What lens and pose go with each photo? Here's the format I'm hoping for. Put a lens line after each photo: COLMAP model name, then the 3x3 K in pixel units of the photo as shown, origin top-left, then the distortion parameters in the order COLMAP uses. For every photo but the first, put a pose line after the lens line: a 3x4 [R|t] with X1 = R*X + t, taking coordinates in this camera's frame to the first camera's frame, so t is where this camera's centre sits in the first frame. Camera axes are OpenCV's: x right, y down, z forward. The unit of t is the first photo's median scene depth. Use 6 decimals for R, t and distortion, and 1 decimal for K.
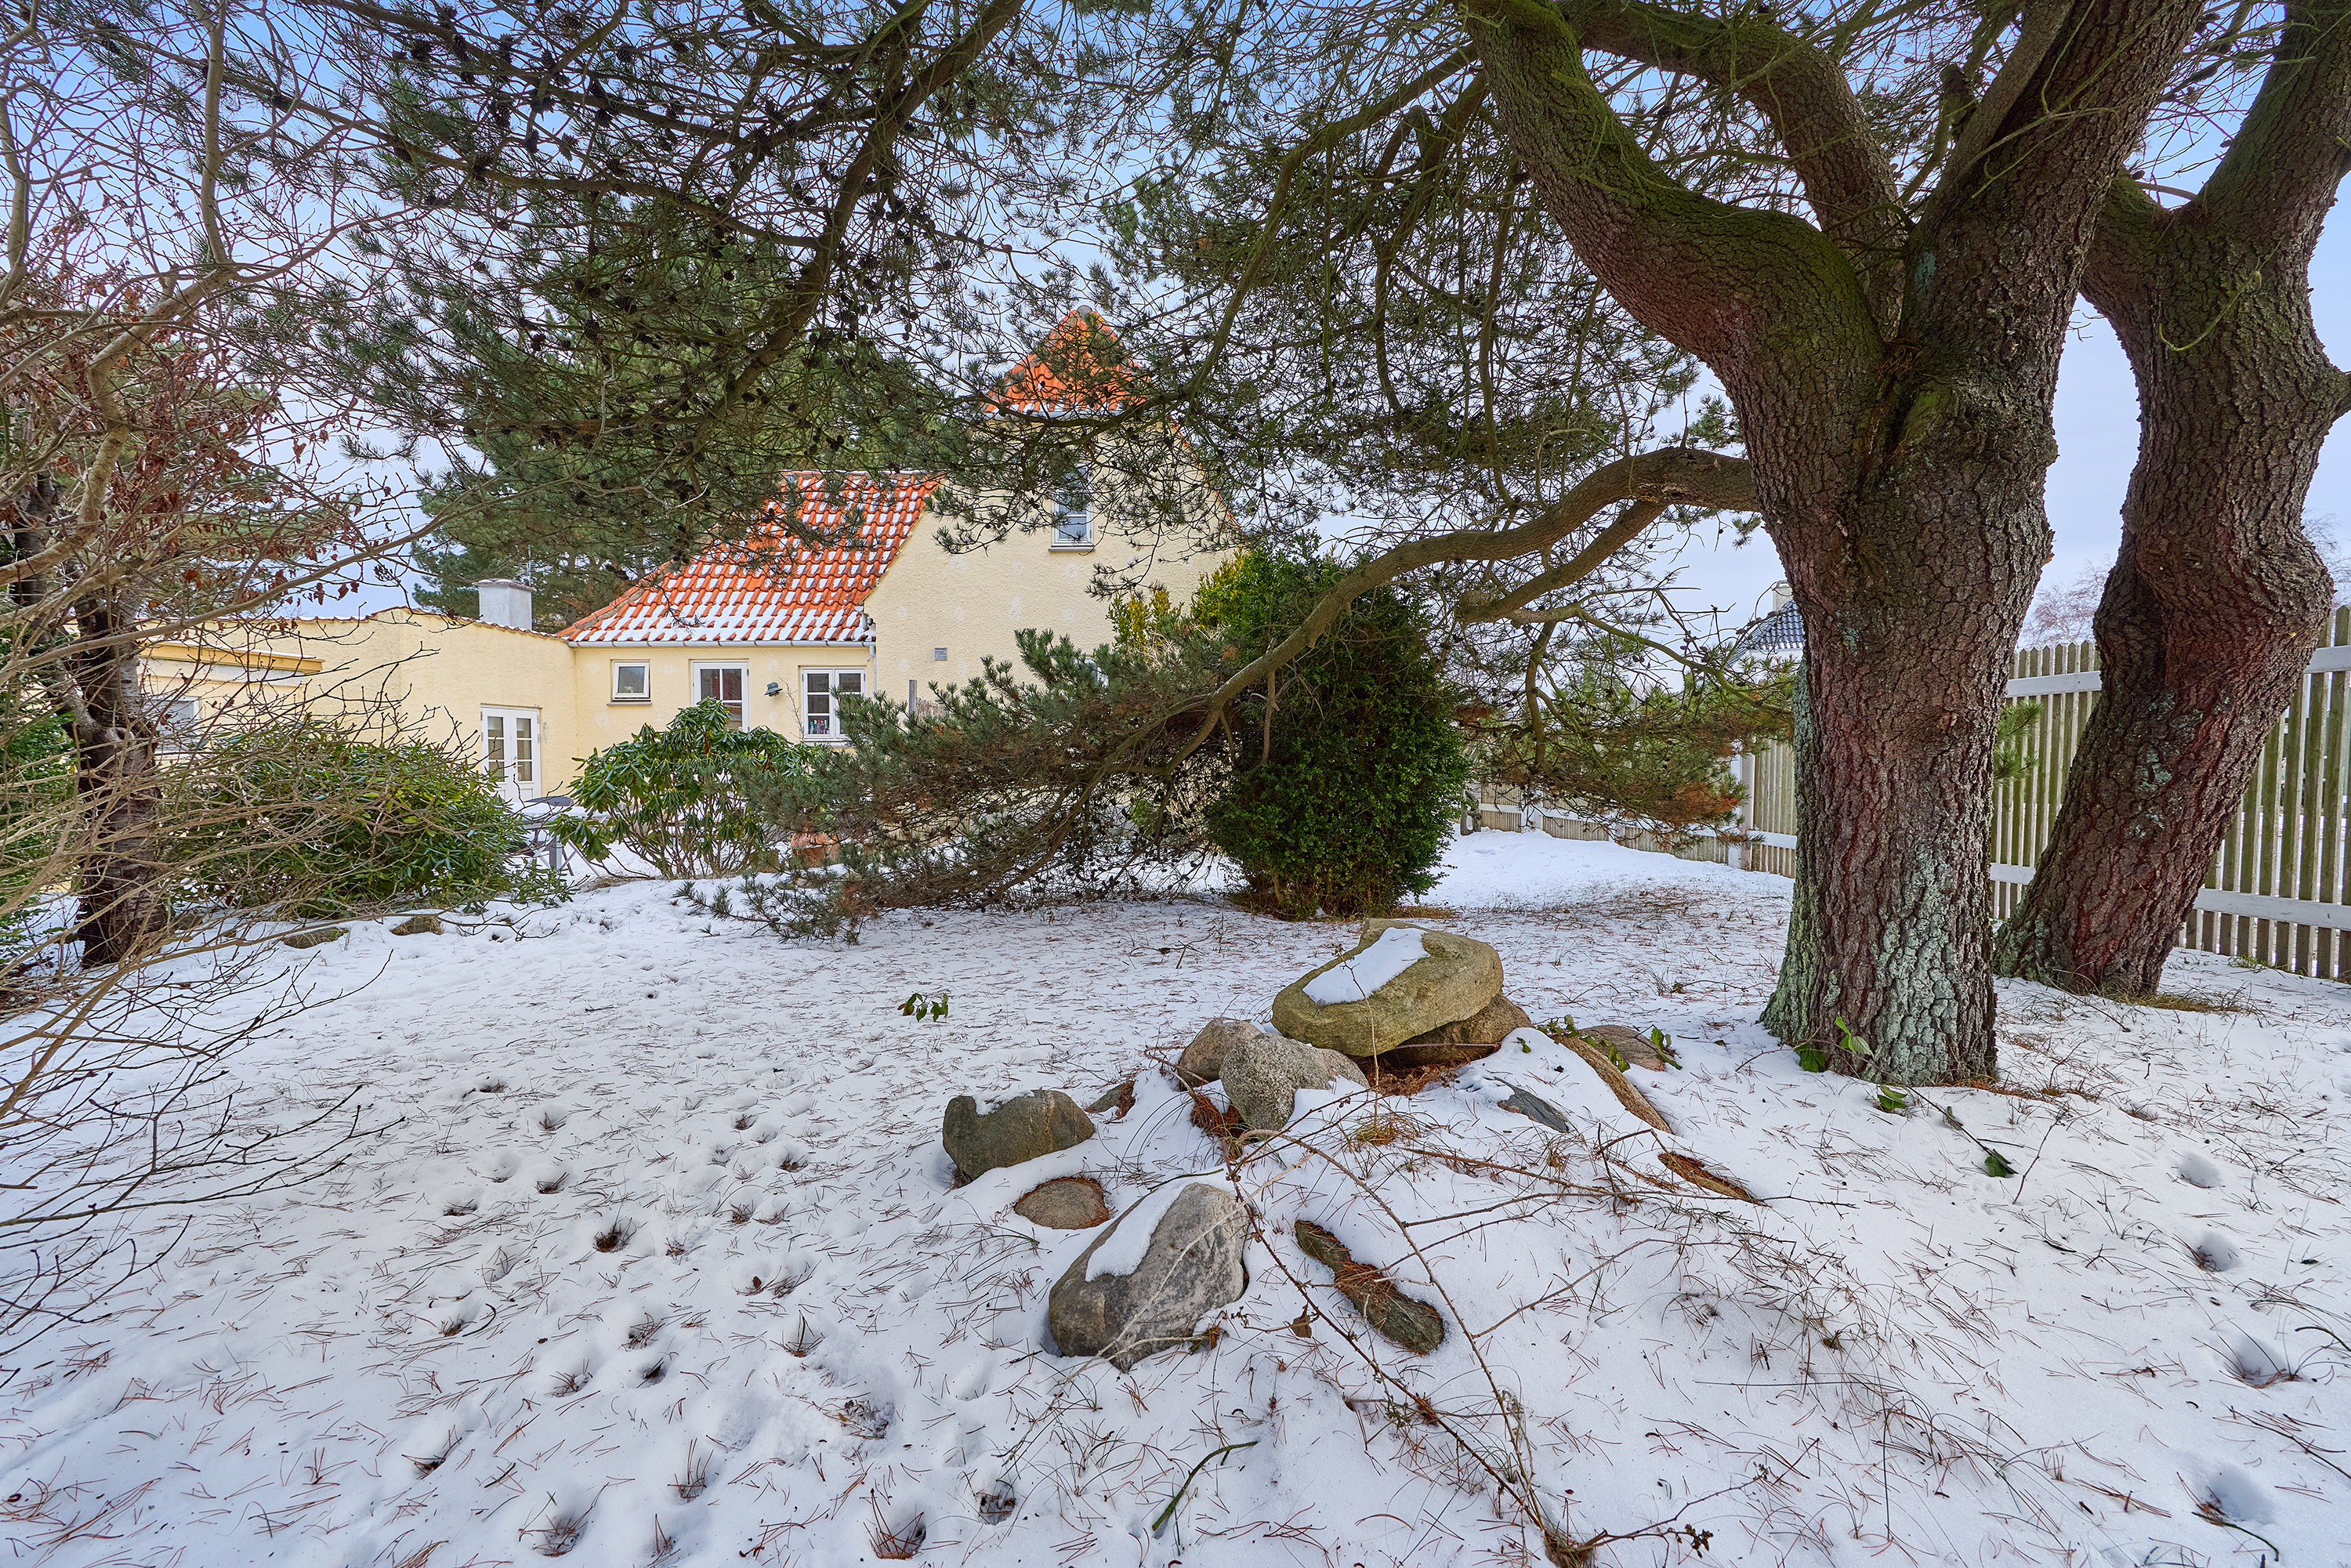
lens RADIAL K [[928.3, 0, 1177.3], [0, 928.3, 772.7], [0, 0, 1]] dist [-0.000852, -0.000161]
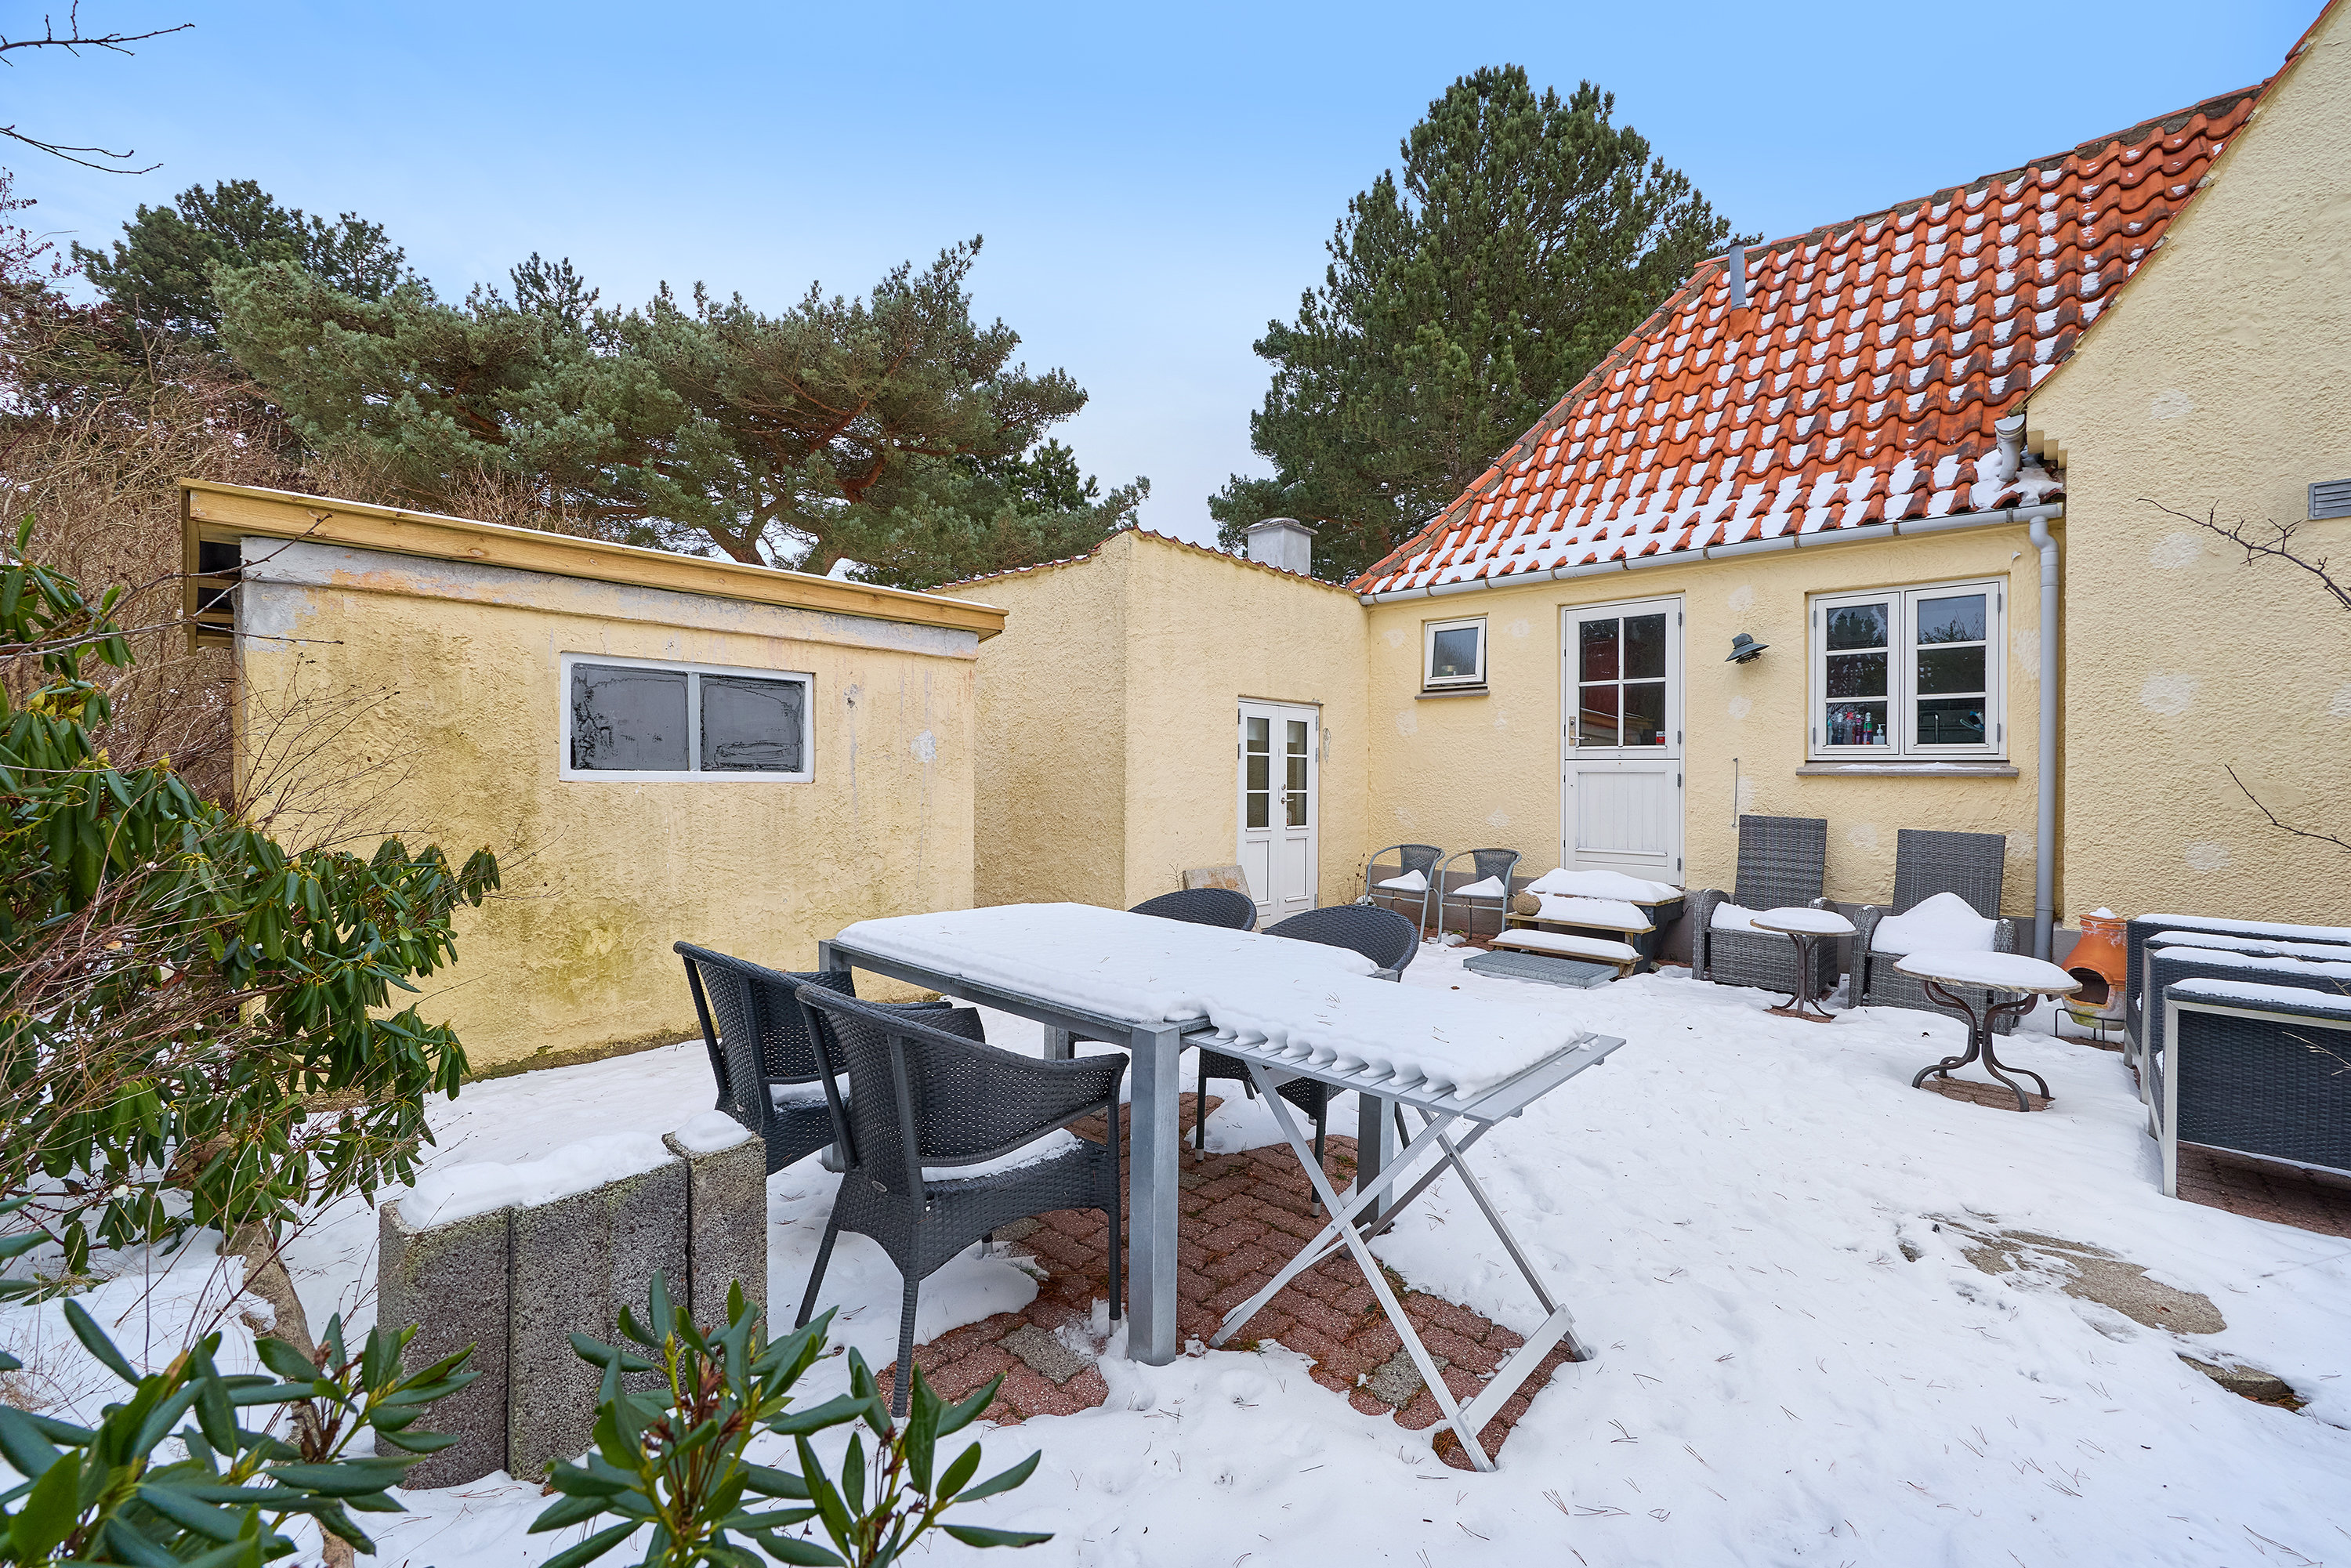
lens RADIAL K [[928.3, 0, 1177.3], [0, 928.3, 772.7], [0, 0, 1]] dist [-0.000852, -0.000161]
pose [[0.738859, 0.010423, -0.673780, -0.327779], [-0.027232, 0.999525, -0.014401, -0.013498], [0.673310, 0.028989, 0.738792, 0.464114]]
